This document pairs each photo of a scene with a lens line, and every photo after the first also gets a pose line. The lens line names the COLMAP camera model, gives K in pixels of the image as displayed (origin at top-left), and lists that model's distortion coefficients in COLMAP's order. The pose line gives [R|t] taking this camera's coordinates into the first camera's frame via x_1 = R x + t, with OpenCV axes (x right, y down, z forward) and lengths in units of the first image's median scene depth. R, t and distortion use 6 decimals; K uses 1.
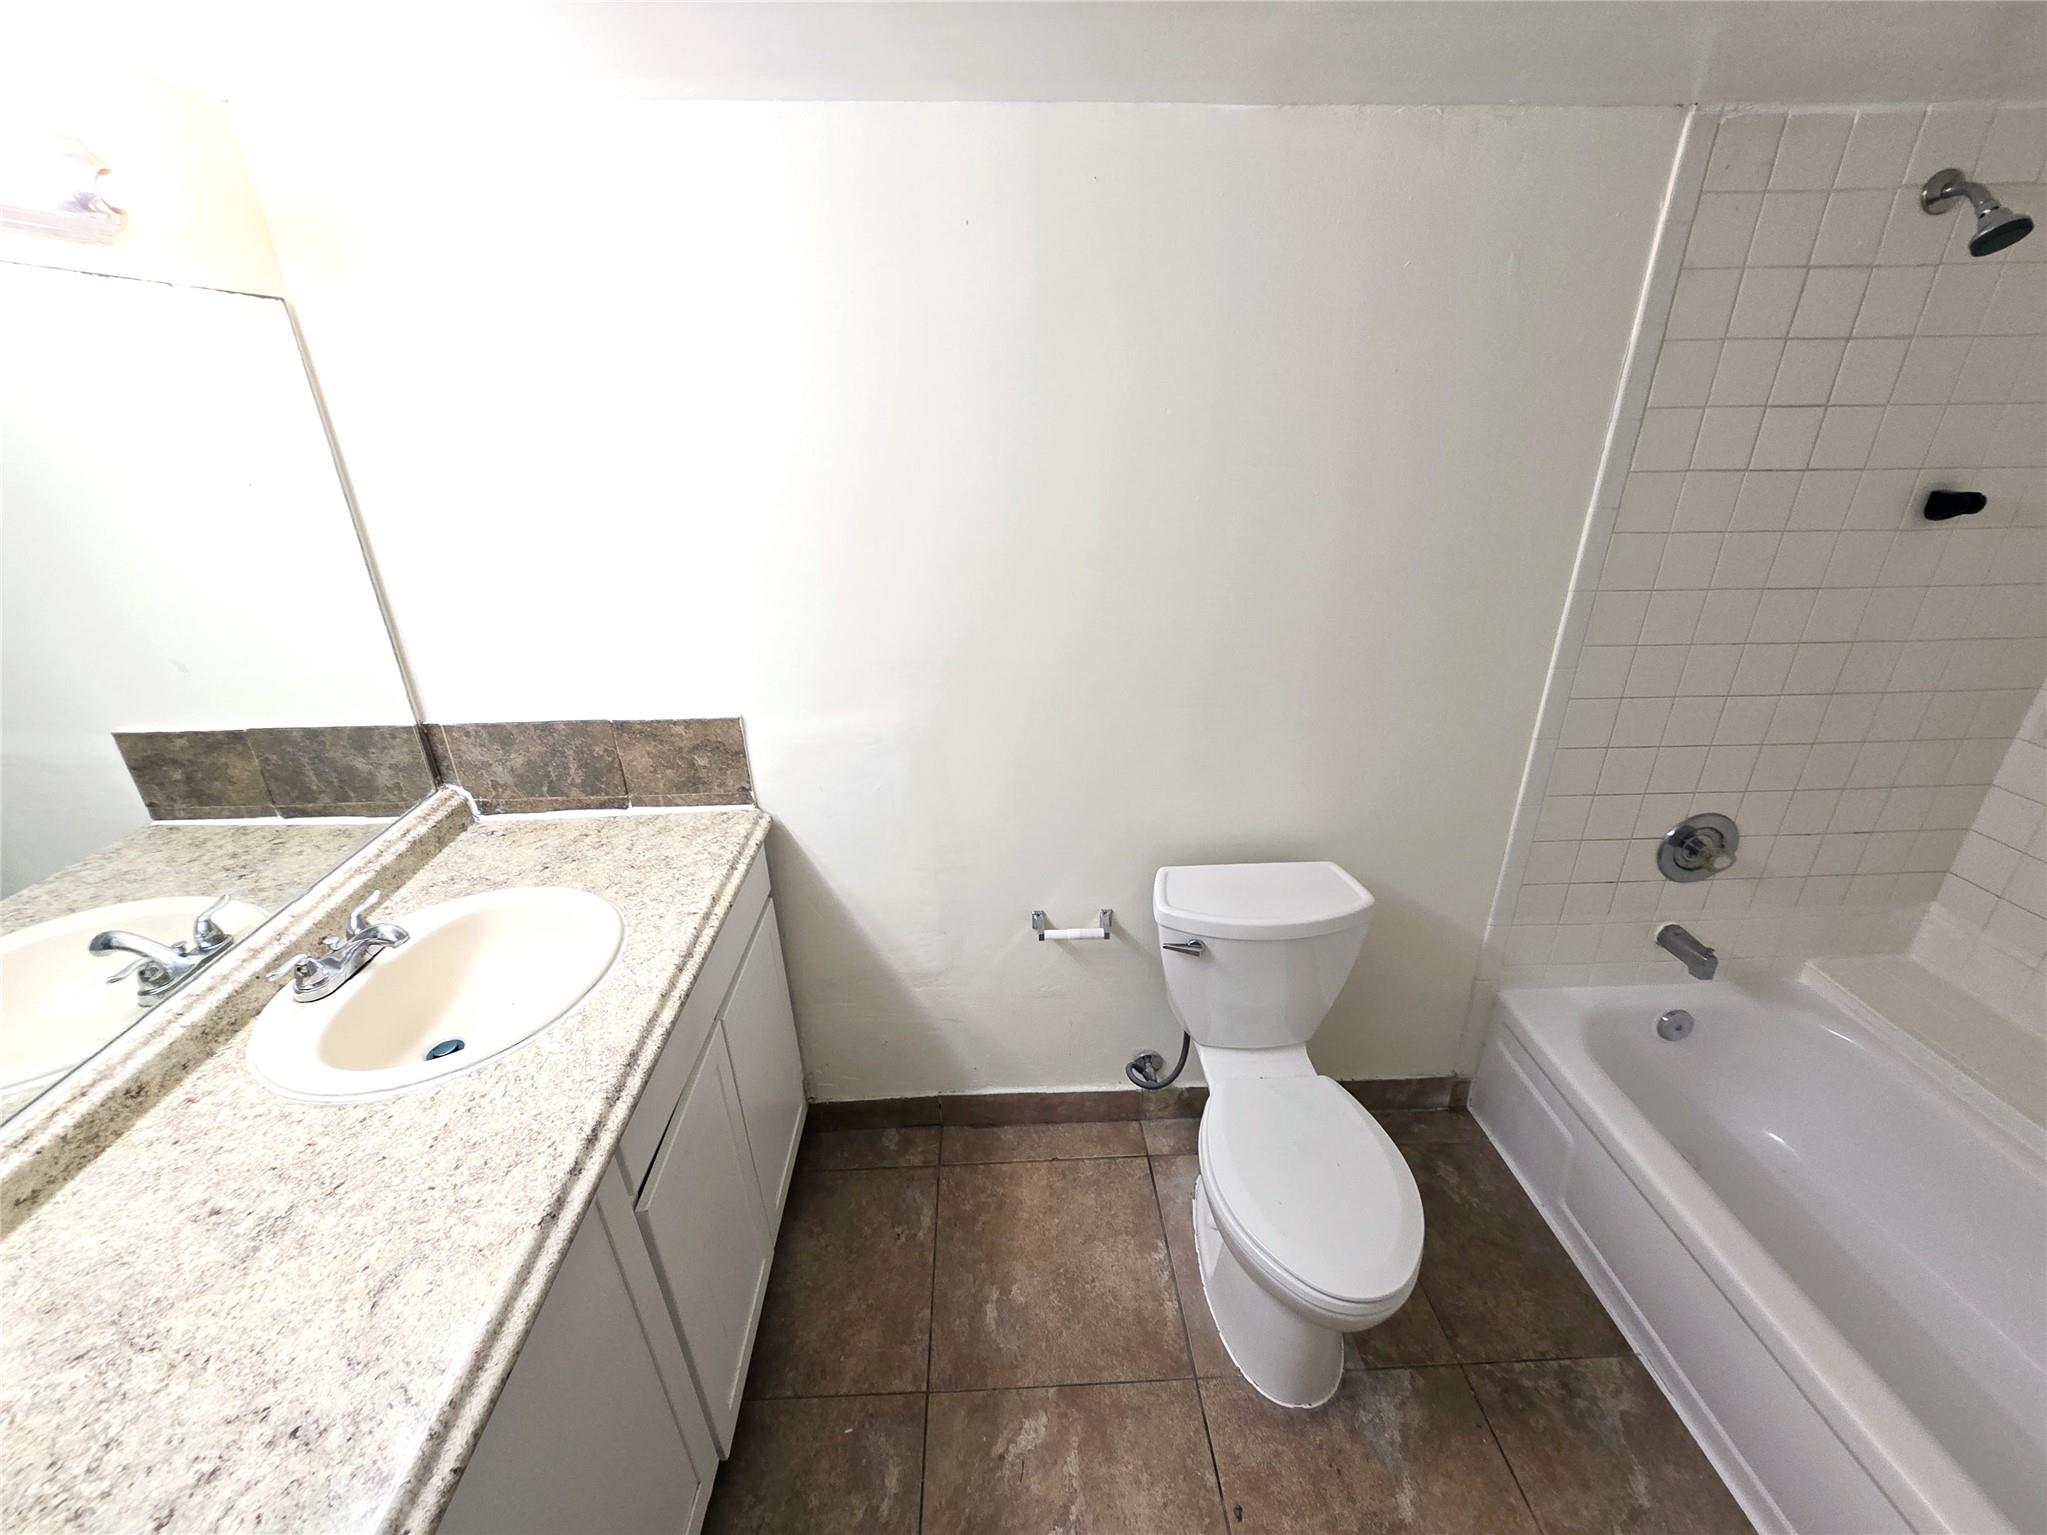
lens RADIAL K [[839.0, 0, 1017.2], [0, 839.0, 764.9], [0, 0, 1]] dist [-0.014913, 0.004659]
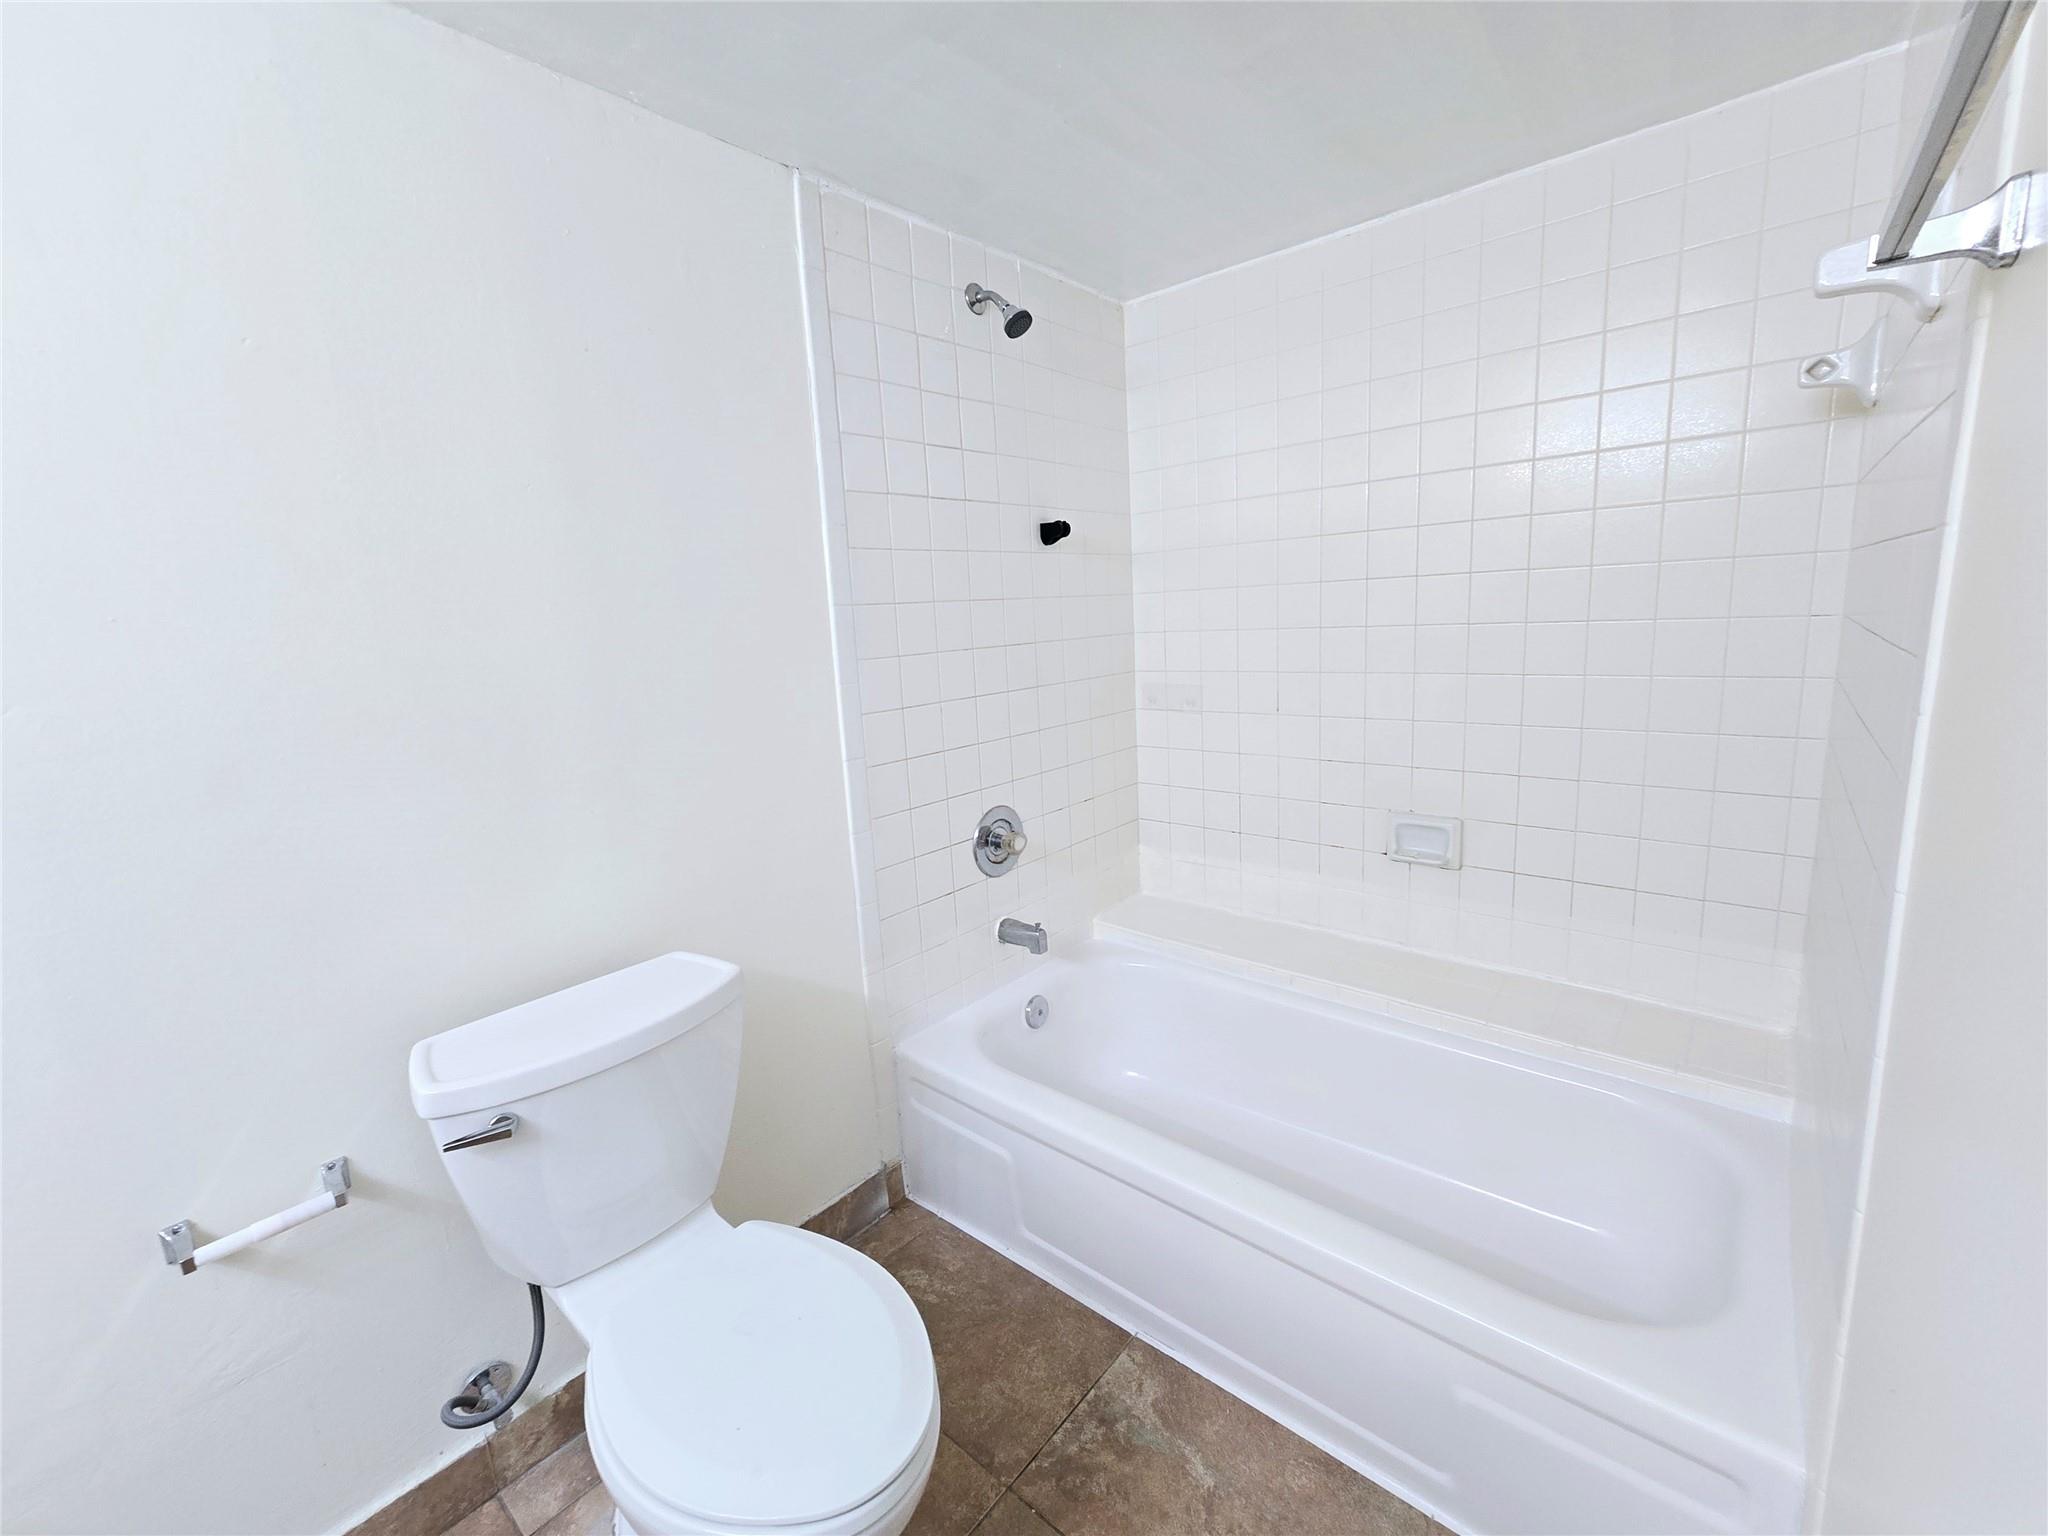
lens RADIAL K [[836.0, 0, 1013.7], [0, 836.0, 762.5], [0, 0, 1]] dist [-0.000056, -0.000073]
pose [[0.685508, -0.148776, 0.712702, 0.059172], [0.327955, 0.937063, -0.119830, 0.143522], [-0.650018, 0.315879, 0.691156, 0.192780]]
